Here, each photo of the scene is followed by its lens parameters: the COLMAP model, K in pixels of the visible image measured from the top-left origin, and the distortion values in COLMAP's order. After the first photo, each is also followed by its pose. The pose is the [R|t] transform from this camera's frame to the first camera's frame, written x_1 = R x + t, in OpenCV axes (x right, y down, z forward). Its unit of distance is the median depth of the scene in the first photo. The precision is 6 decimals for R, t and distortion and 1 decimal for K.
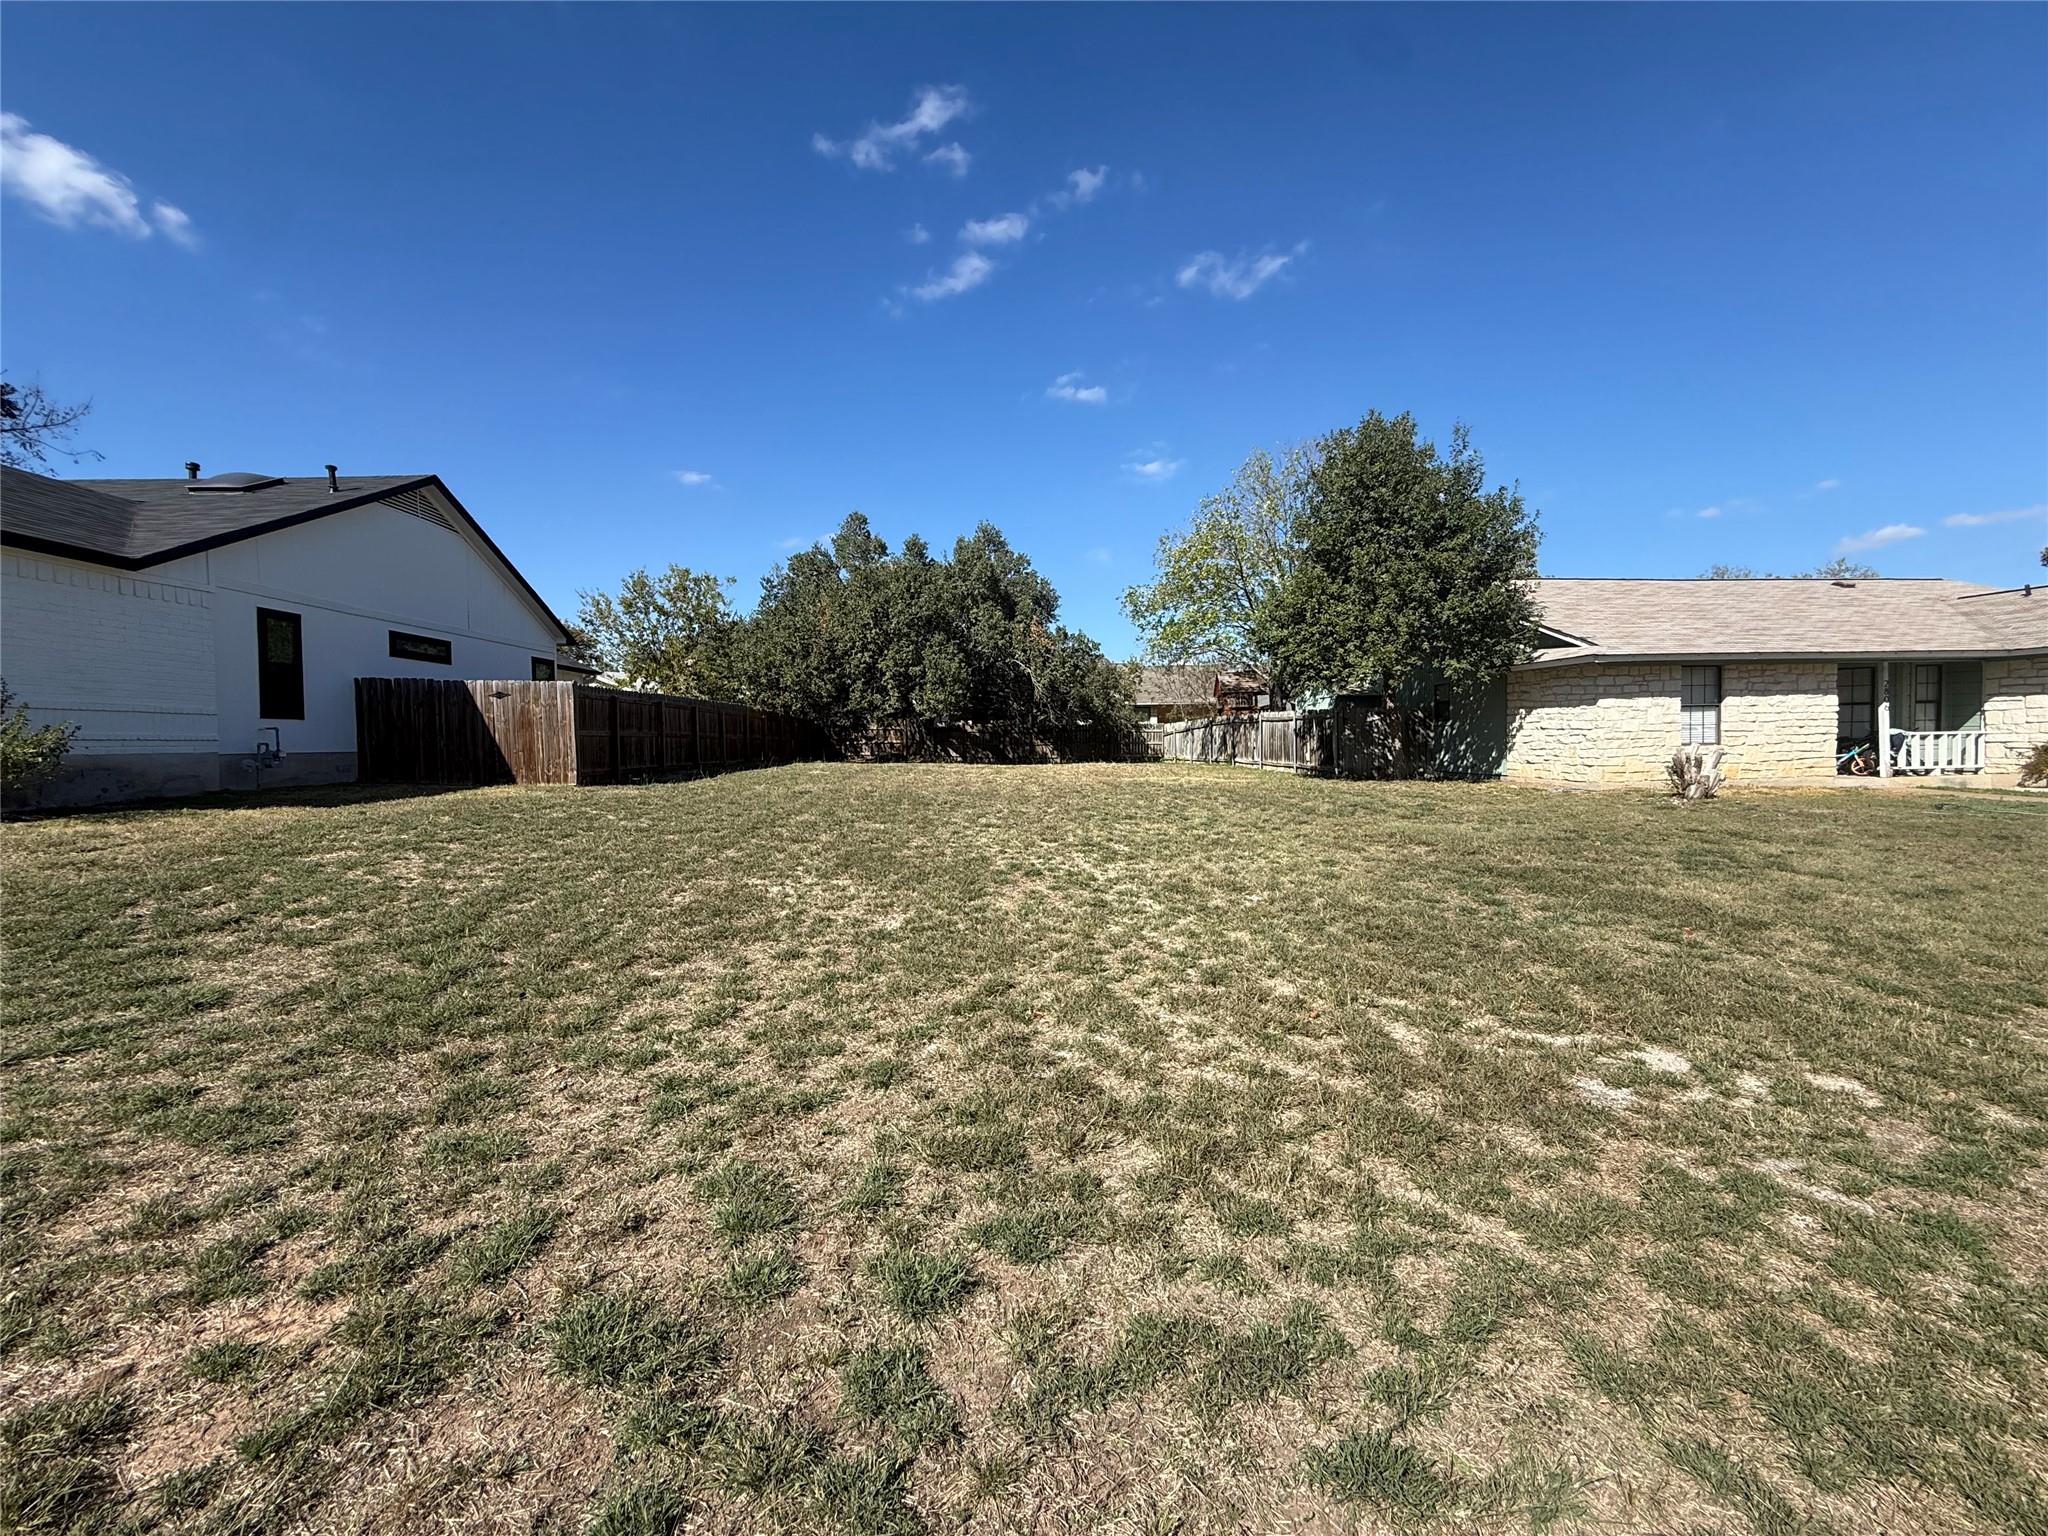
lens RADIAL K [[831.6, 0, 1024.0], [0, 831.6, 768.0], [0, 0, 1]] dist [0.000728, 0.000160]
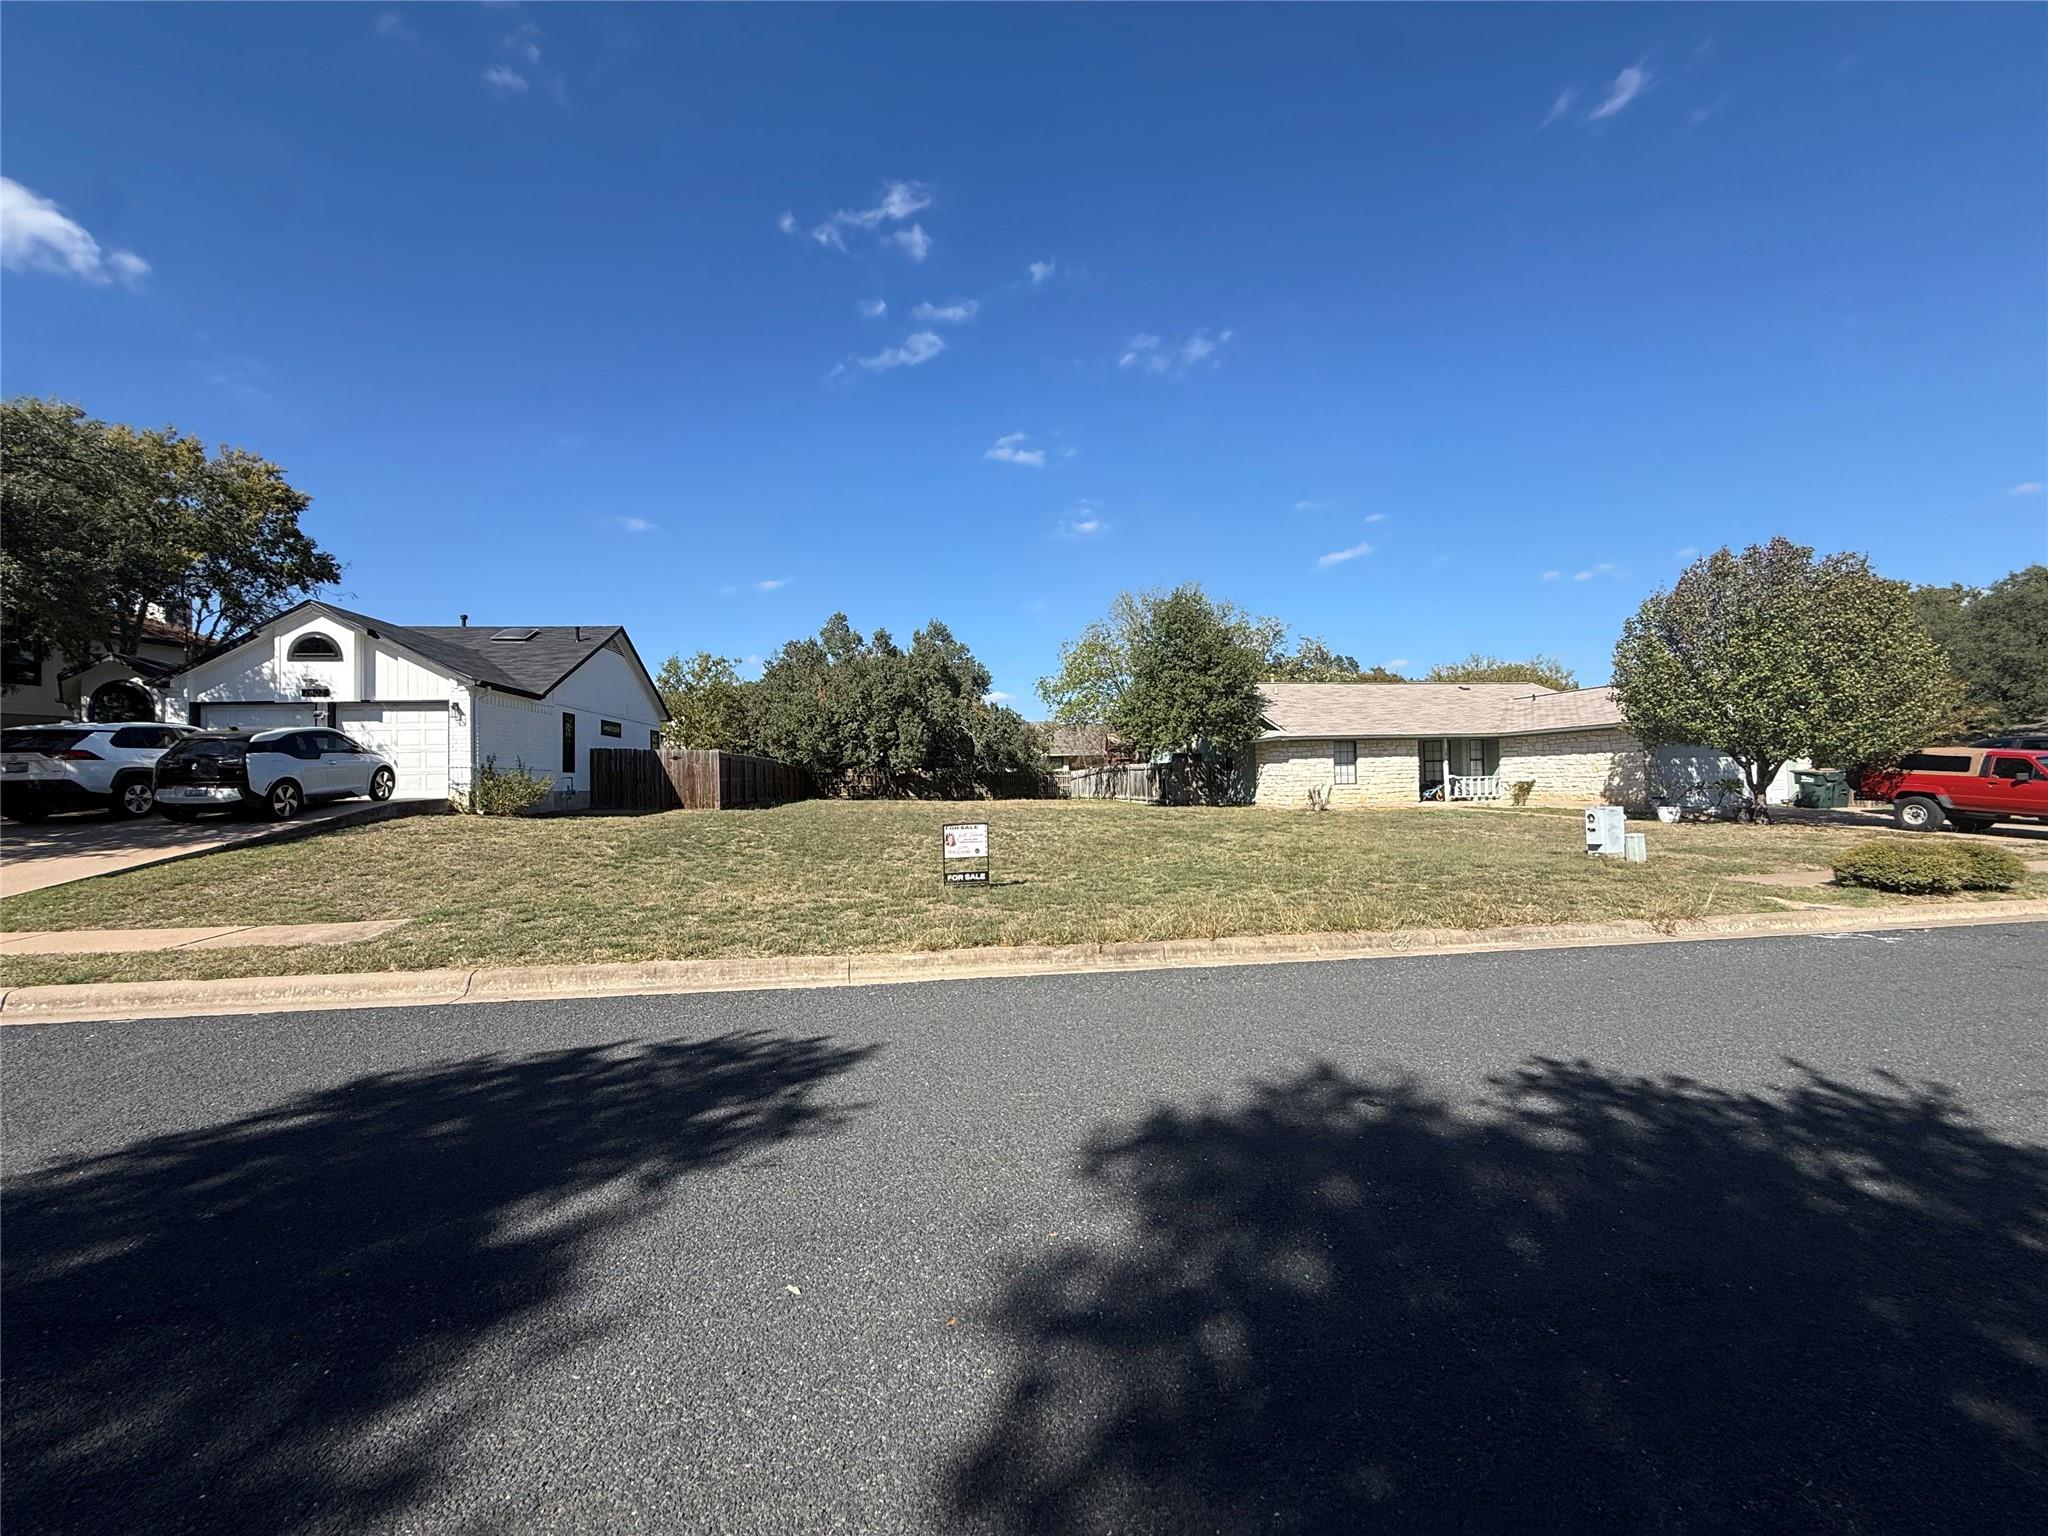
lens RADIAL K [[831.6, 0, 1024.0], [0, 831.6, 768.0], [0, 0, 1]] dist [0.000728, 0.000160]
pose [[0.996352, -0.002094, 0.085311, -0.026780], [0.006604, 0.998593, -0.052624, 0.016200], [-0.085081, 0.052996, 0.994964, -0.437630]]
